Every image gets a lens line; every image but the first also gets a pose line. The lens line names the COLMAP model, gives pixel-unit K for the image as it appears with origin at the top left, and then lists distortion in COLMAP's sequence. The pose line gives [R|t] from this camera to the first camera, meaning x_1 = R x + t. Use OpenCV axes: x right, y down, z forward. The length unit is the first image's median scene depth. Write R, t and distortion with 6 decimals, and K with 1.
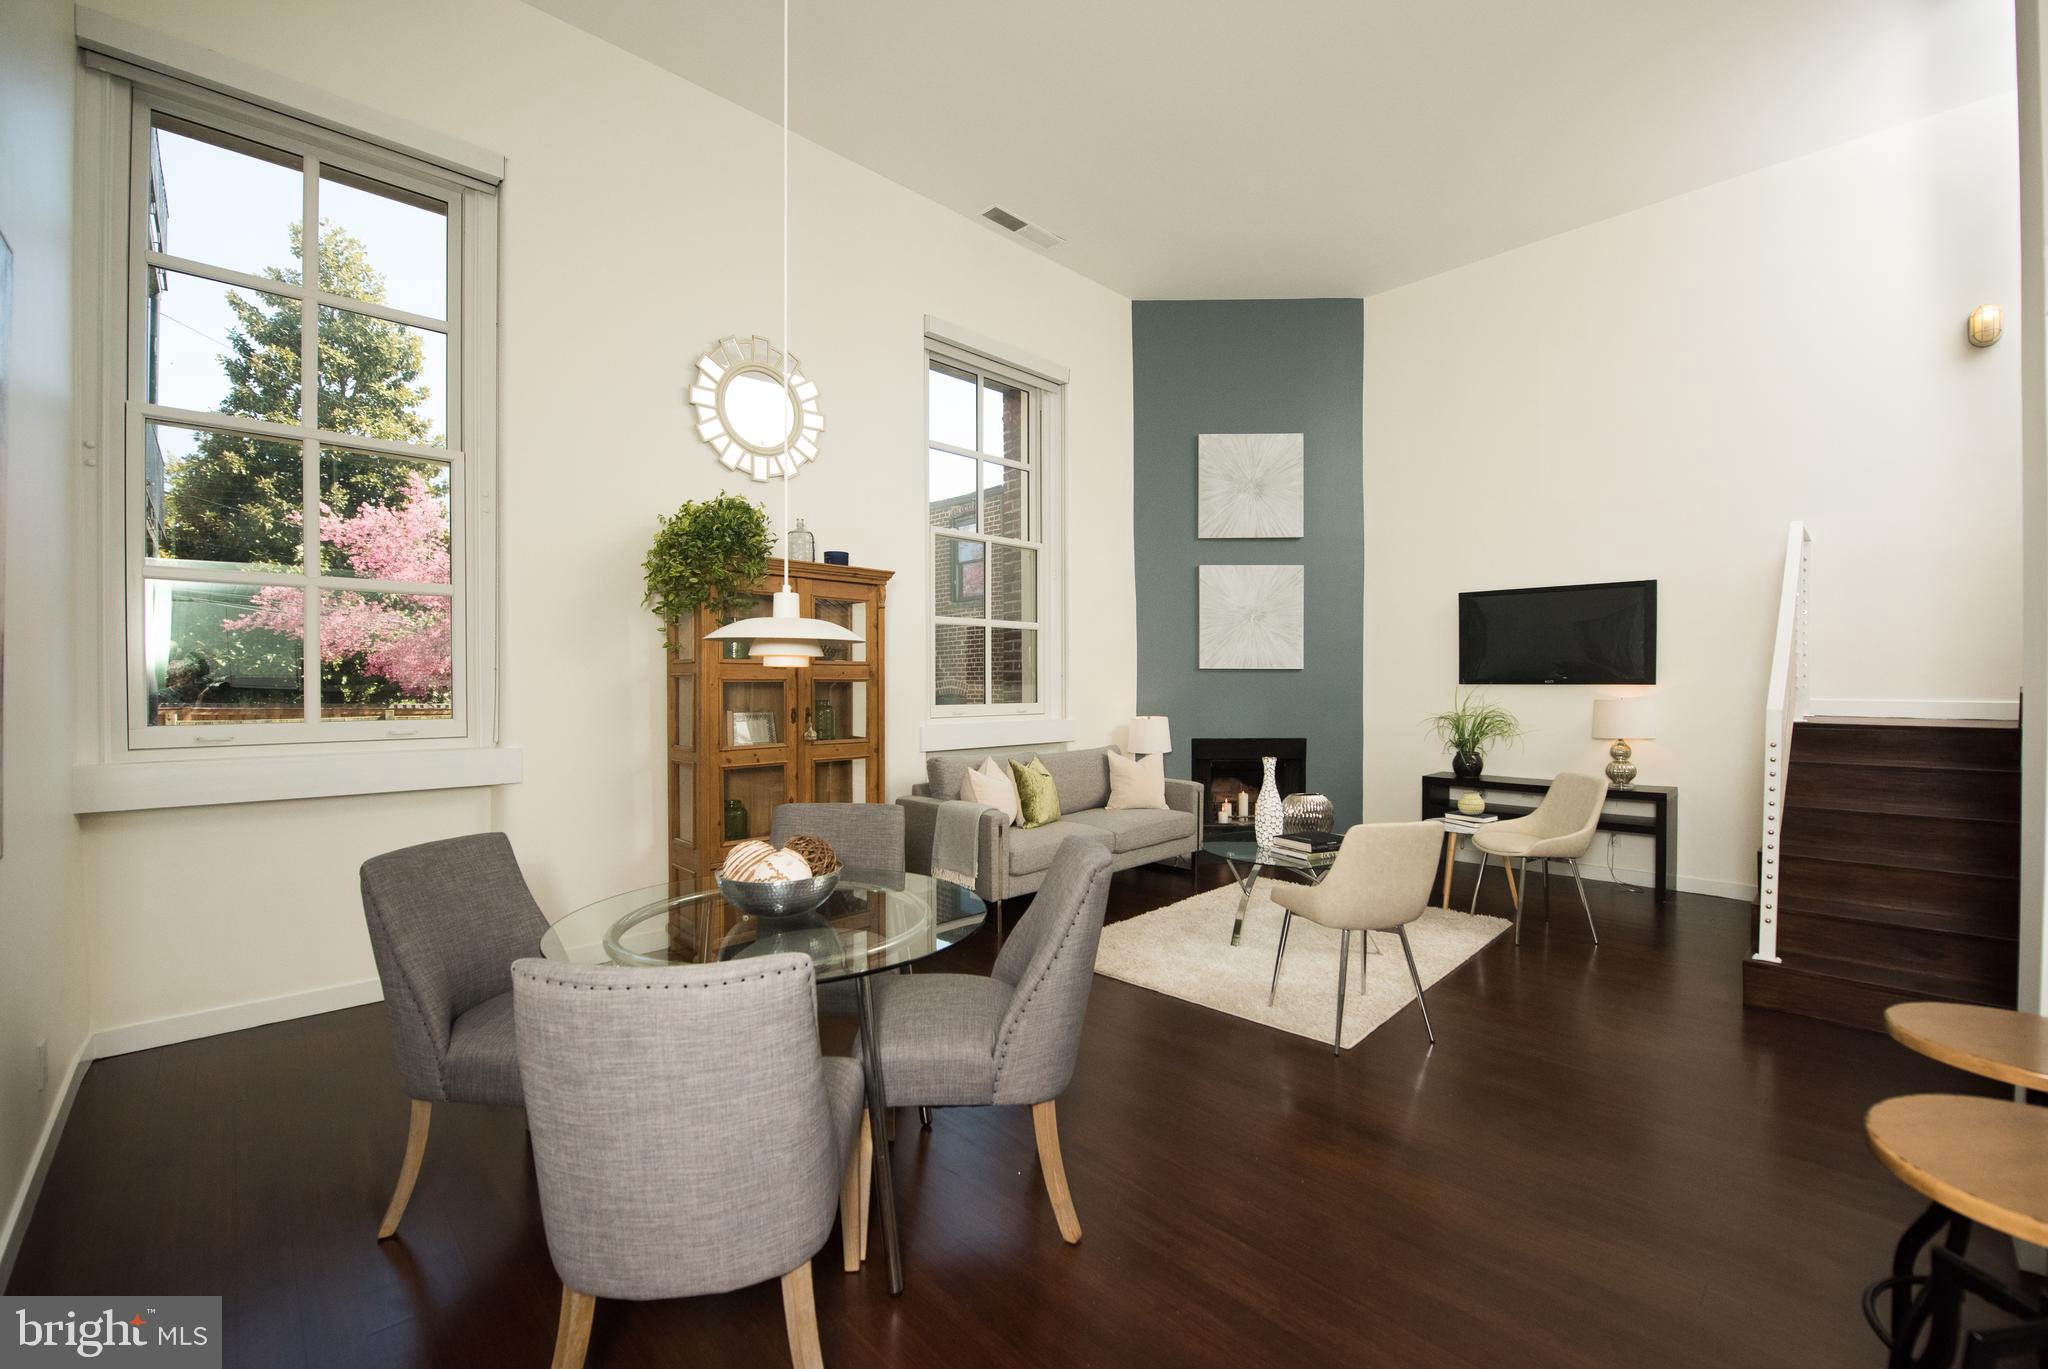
lens RADIAL K [[829.3, 0, 1002.9], [0, 829.3, 684.3], [0, 0, 1]] dist [-0.020409, -0.000241]
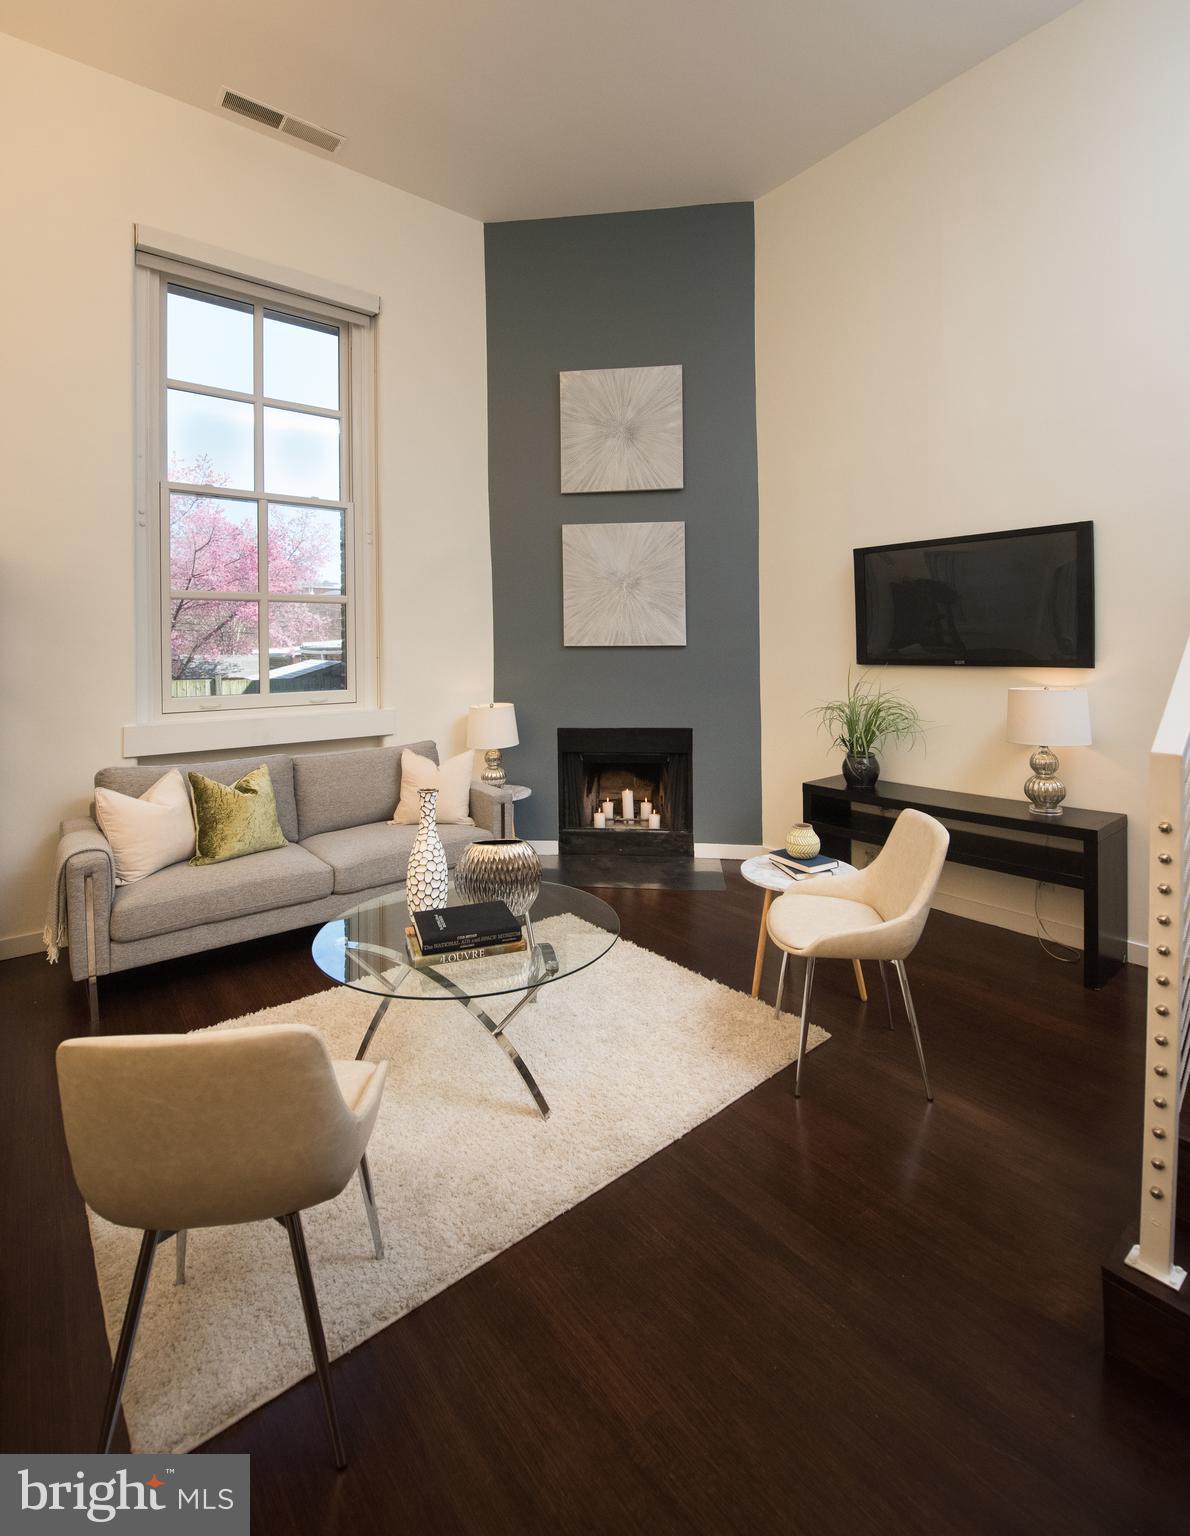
lens RADIAL K [[703.4, 0, 576.7], [0, 703.4, 645.5], [0, 0, 1]] dist [-0.024036, 0.000132]
pose [[0.995861, -0.009901, -0.090349, 0.356247], [0.009420, 0.999939, -0.005749, -0.017723], [0.090401, 0.004874, 0.995894, 0.317268]]
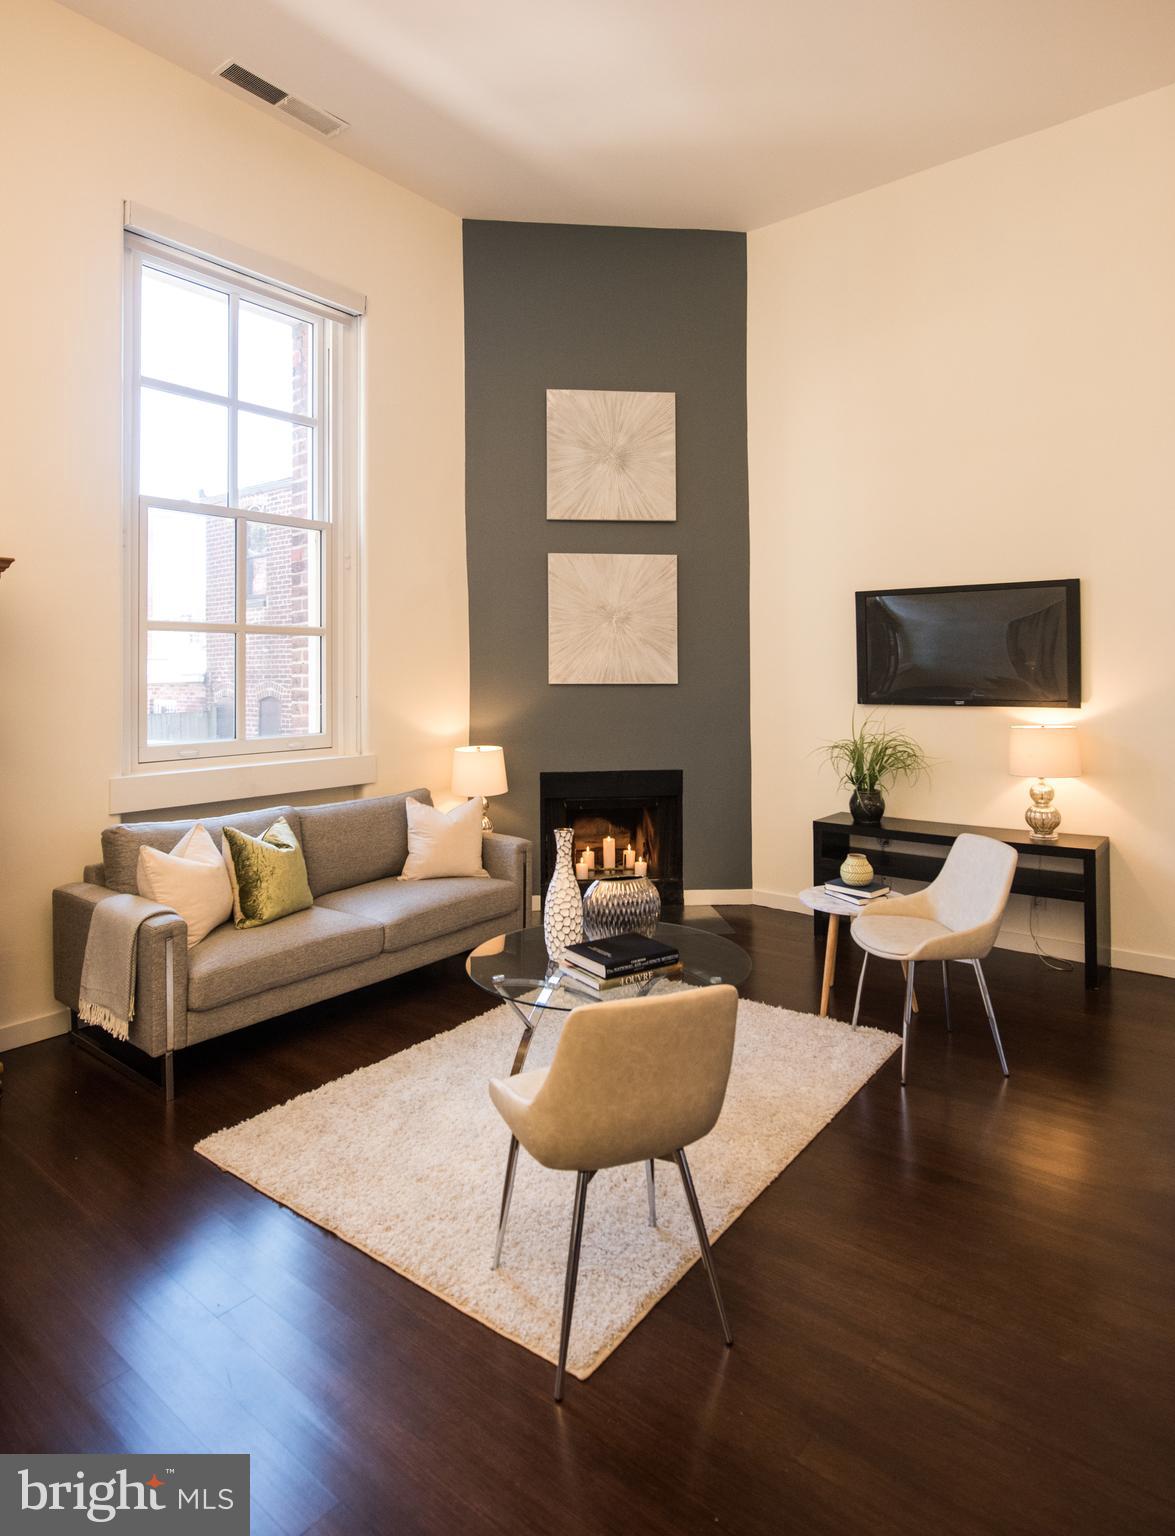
lens RADIAL K [[876.9, 0, 562.6], [0, 876.9, 656.8], [0, 0, 1]] dist [-0.012645, -0.001813]
pose [[0.992615, -0.002688, 0.121281, 0.167716], [0.005403, 0.999742, -0.022063, -0.029854], [-0.121191, 0.022556, 0.992373, 0.188060]]
